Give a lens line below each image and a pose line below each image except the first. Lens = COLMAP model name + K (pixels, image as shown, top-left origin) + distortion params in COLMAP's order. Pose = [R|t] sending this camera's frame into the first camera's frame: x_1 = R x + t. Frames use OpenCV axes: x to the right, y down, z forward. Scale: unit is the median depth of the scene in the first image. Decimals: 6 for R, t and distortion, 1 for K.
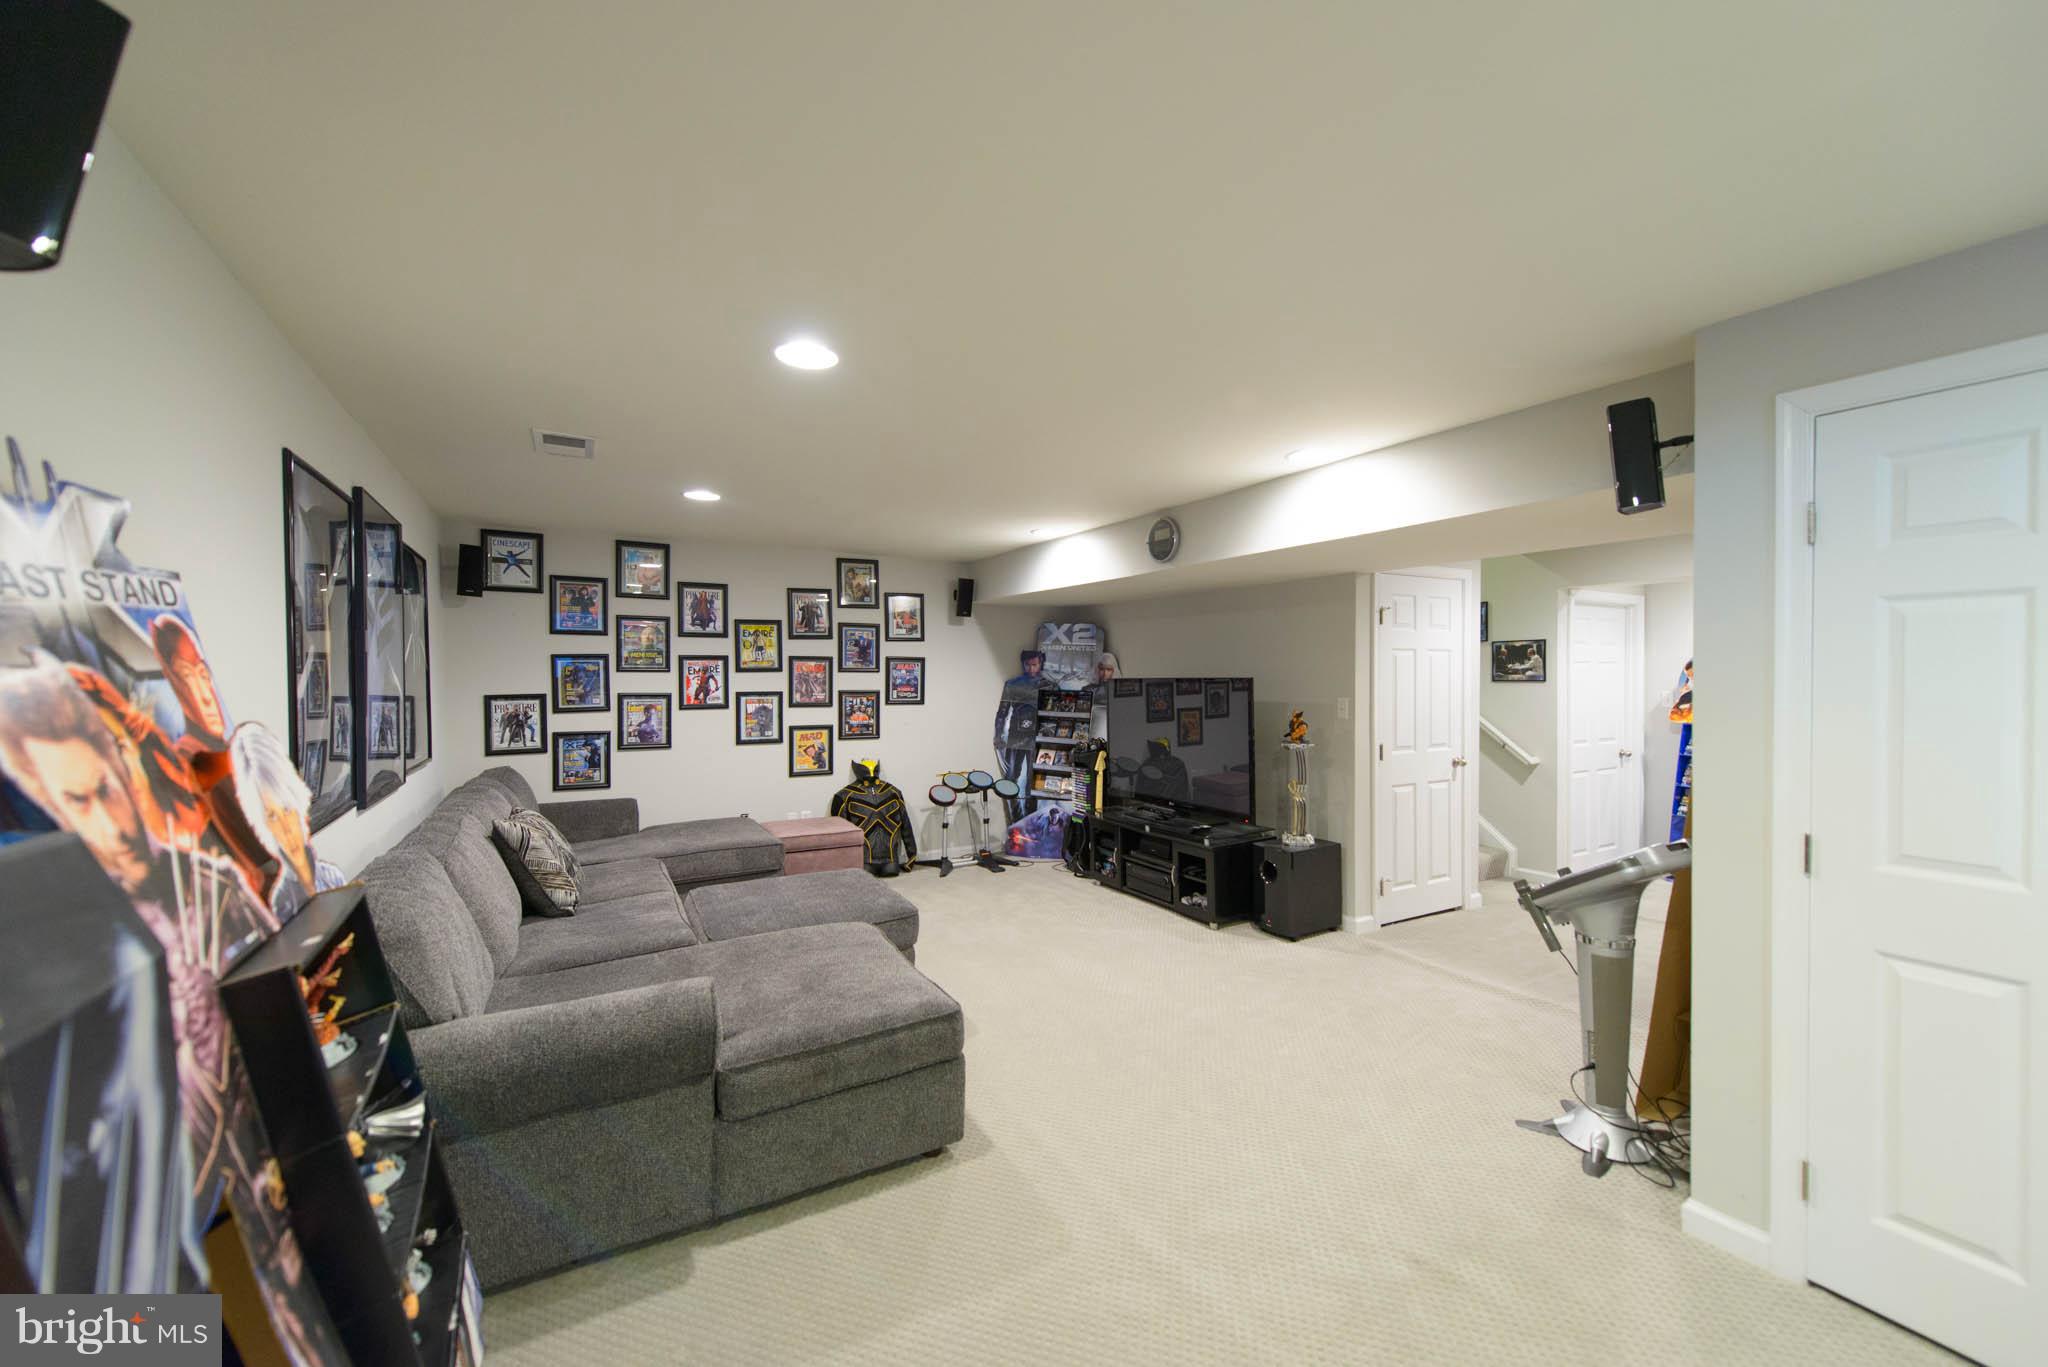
lens RADIAL K [[809.4, 0, 1024.0], [0, 809.4, 683.5], [0, 0, 1]] dist [-0.000080, -0.000016]
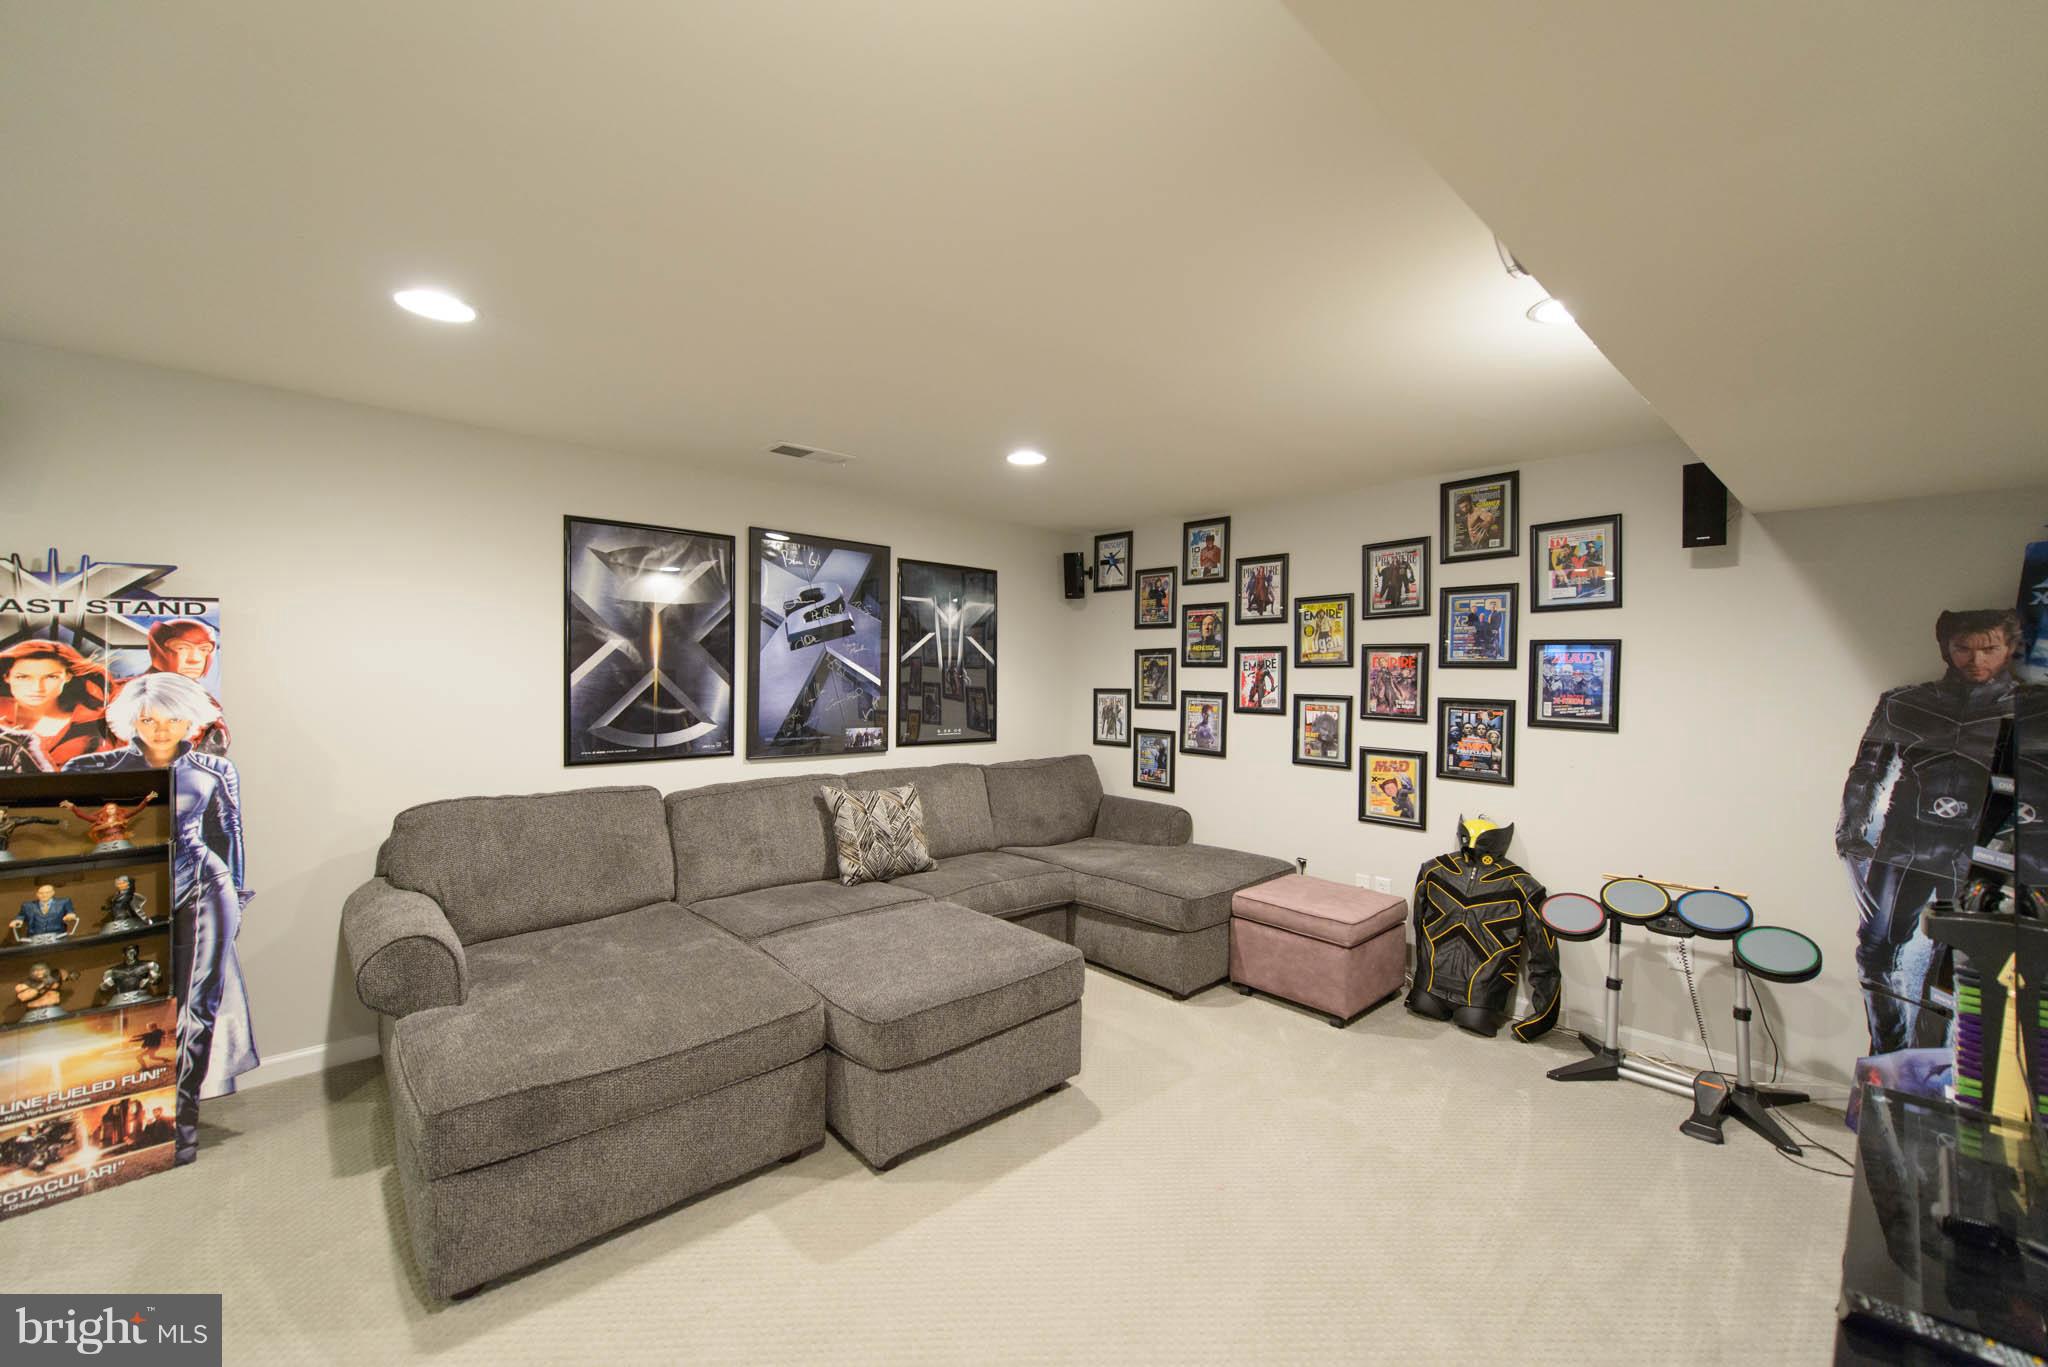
lens RADIAL K [[792.1, 0, 1024.0], [0, 792.1, 683.5], [0, 0, 1]] dist [0.000987, -0.000064]
pose [[0.217885, 0.014143, -0.975872, 0.310283], [-0.026342, 0.999616, 0.008605, 0.000894], [0.975619, 0.023831, 0.218174, 0.590744]]
